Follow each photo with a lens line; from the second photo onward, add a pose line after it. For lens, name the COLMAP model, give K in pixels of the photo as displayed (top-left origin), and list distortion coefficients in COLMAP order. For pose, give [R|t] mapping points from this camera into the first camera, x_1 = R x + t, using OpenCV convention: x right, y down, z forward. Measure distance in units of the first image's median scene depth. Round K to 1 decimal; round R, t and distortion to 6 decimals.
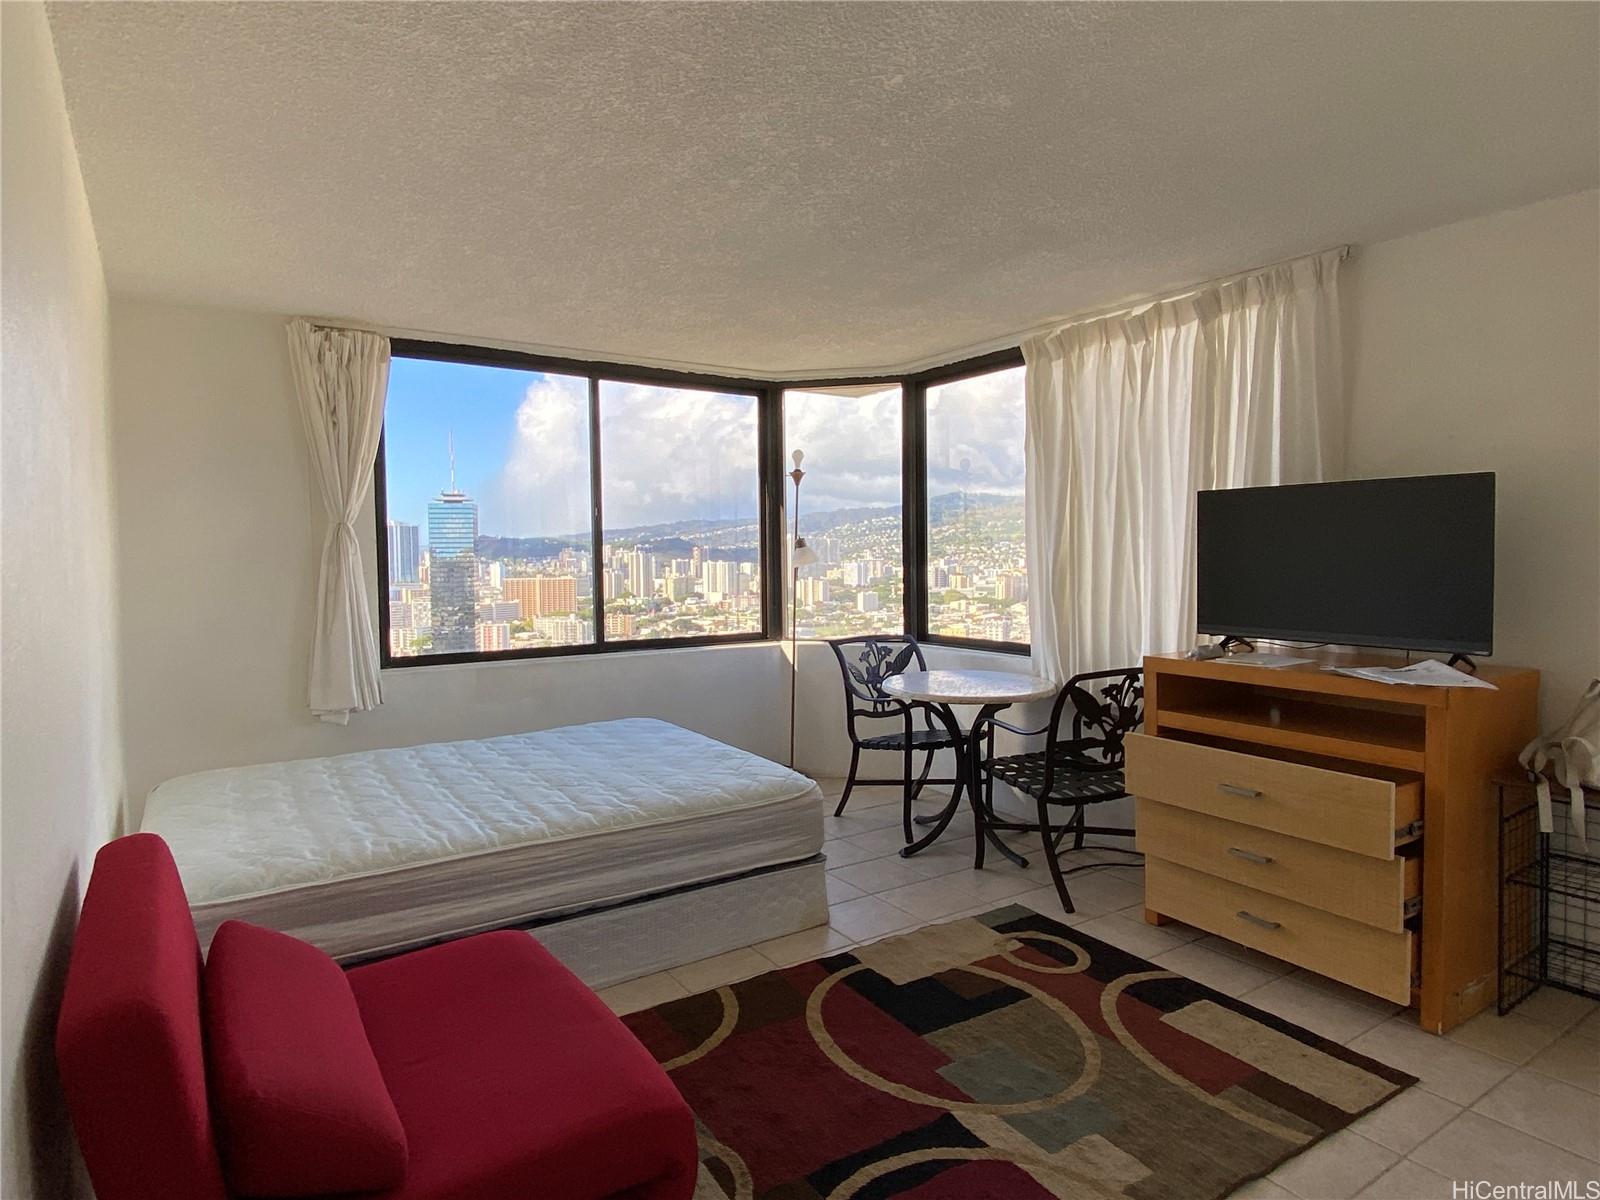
lens RADIAL K [[914.5, 0, 811.4], [0, 914.5, 592.5], [0, 0, 1]] dist [0.074248, -0.096508]
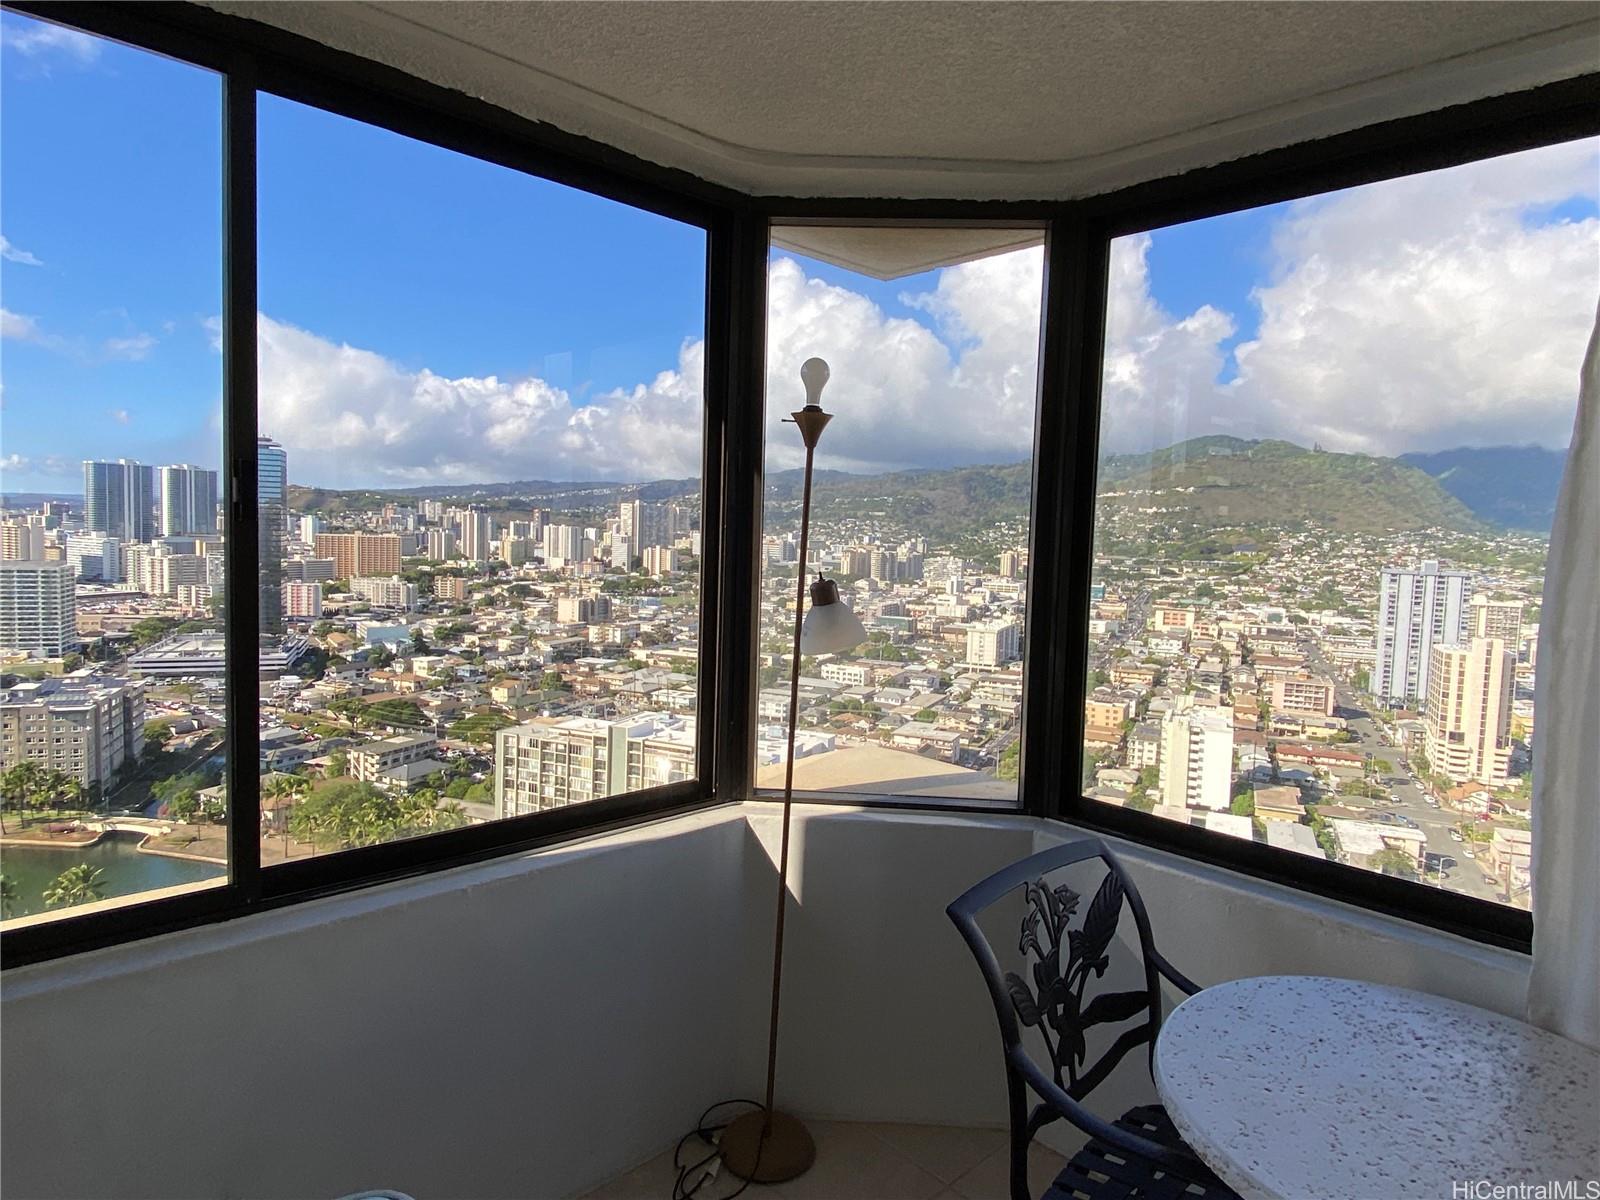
lens RADIAL K [[914.5, 0, 811.4], [0, 914.5, 592.5], [0, 0, 1]] dist [0.074248, -0.096508]
pose [[0.985537, 0.032977, 0.166221, -0.078458], [-0.038162, 0.998876, 0.028097, -0.061101], [-0.165108, -0.034034, 0.985688, 0.576307]]
